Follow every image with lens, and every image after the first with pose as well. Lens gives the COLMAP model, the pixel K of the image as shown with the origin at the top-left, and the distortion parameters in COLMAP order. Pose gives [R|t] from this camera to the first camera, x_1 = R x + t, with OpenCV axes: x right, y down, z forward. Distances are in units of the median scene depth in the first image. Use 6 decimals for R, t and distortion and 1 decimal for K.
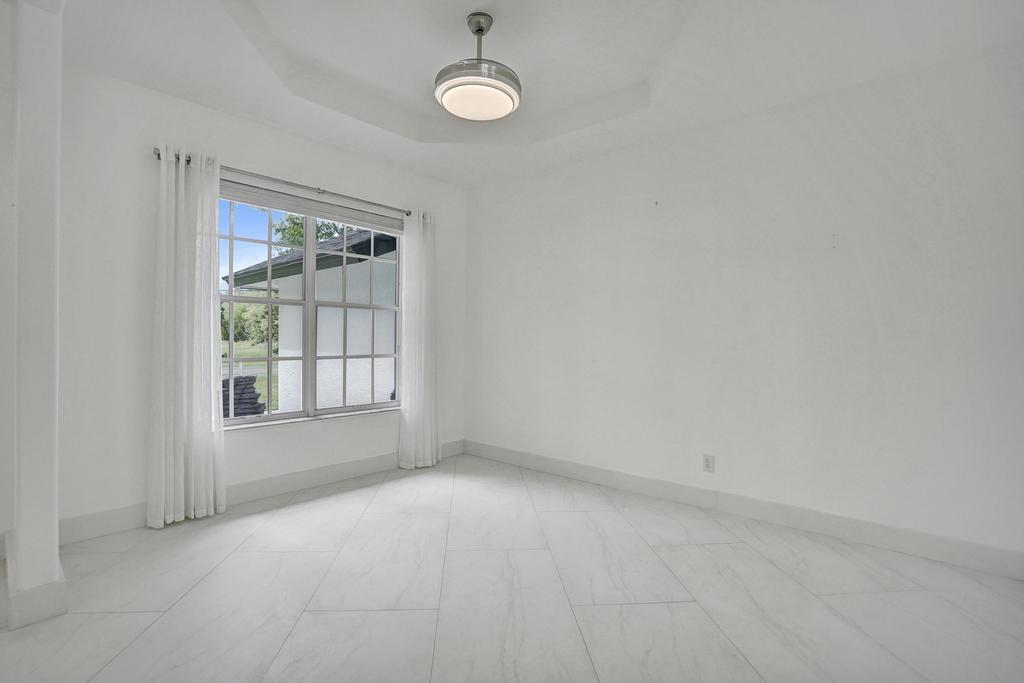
lens RADIAL K [[472.4, 0, 486.8], [0, 472.4, 342.0], [0, 0, 1]] dist [-0.043722, 0.008377]
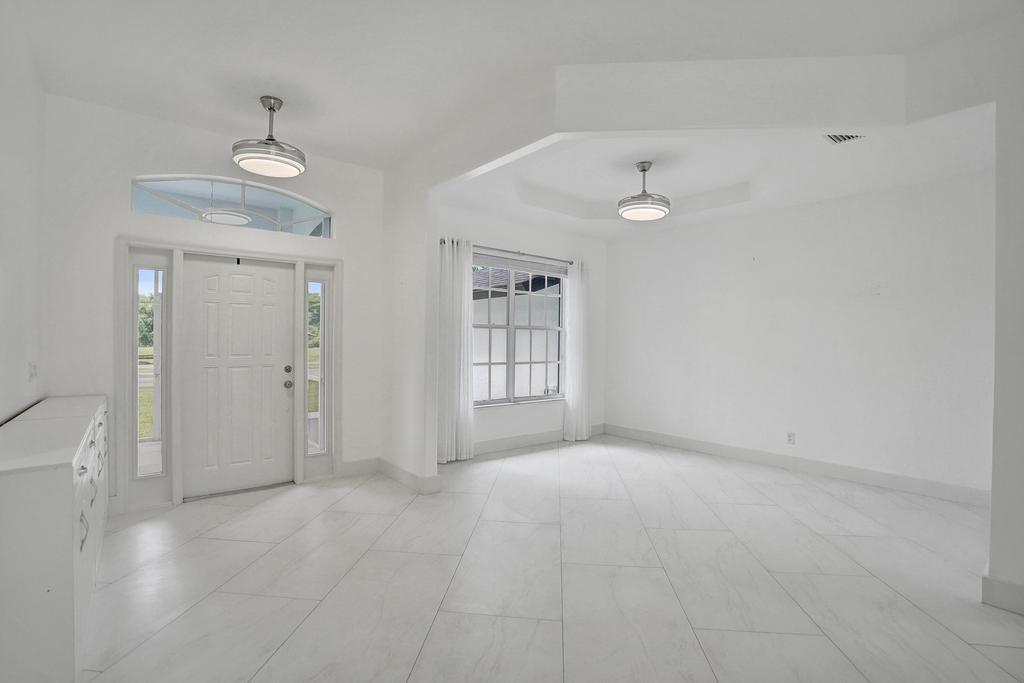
lens RADIAL K [[472.4, 0, 504.2], [0, 472.4, 342.8], [0, 0, 1]] dist [-0.043722, 0.008377]
pose [[0.990521, 0.003405, -0.137322, -0.182513], [-0.004926, 0.999930, -0.010733, -0.014648], [0.137276, 0.011308, 0.990468, -0.482418]]
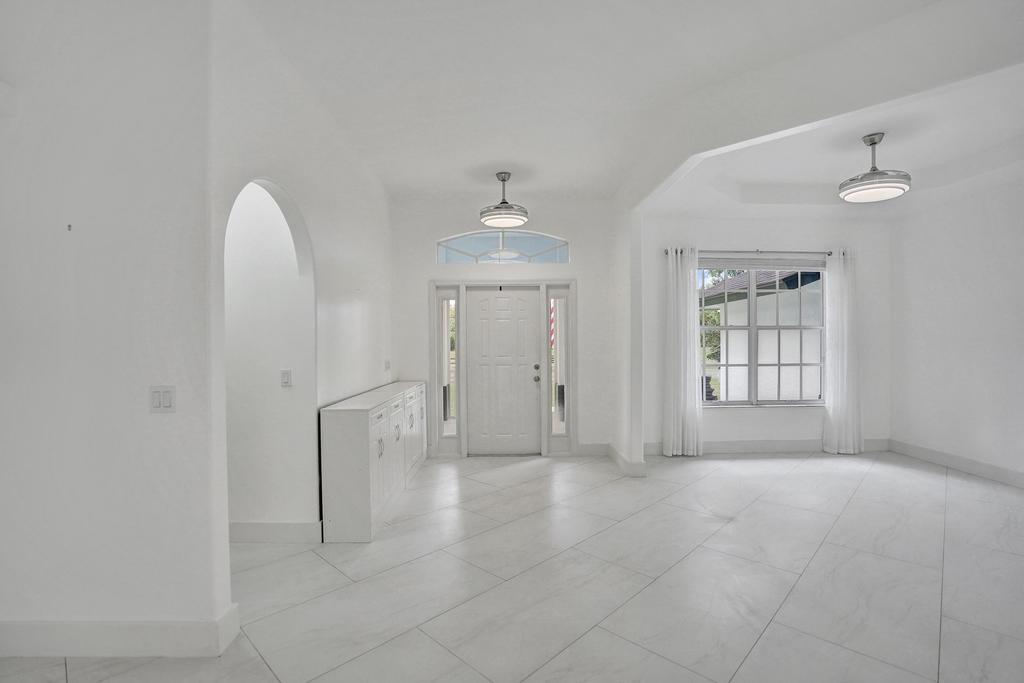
lens RADIAL K [[472.4, 0, 523.1], [0, 472.4, 343.1], [0, 0, 1]] dist [-0.043722, 0.008377]
pose [[0.708024, -0.011061, -0.706102, 0.139481], [0.002779, 0.999913, -0.012877, -0.017044], [0.706183, 0.007155, 0.707993, -0.516793]]
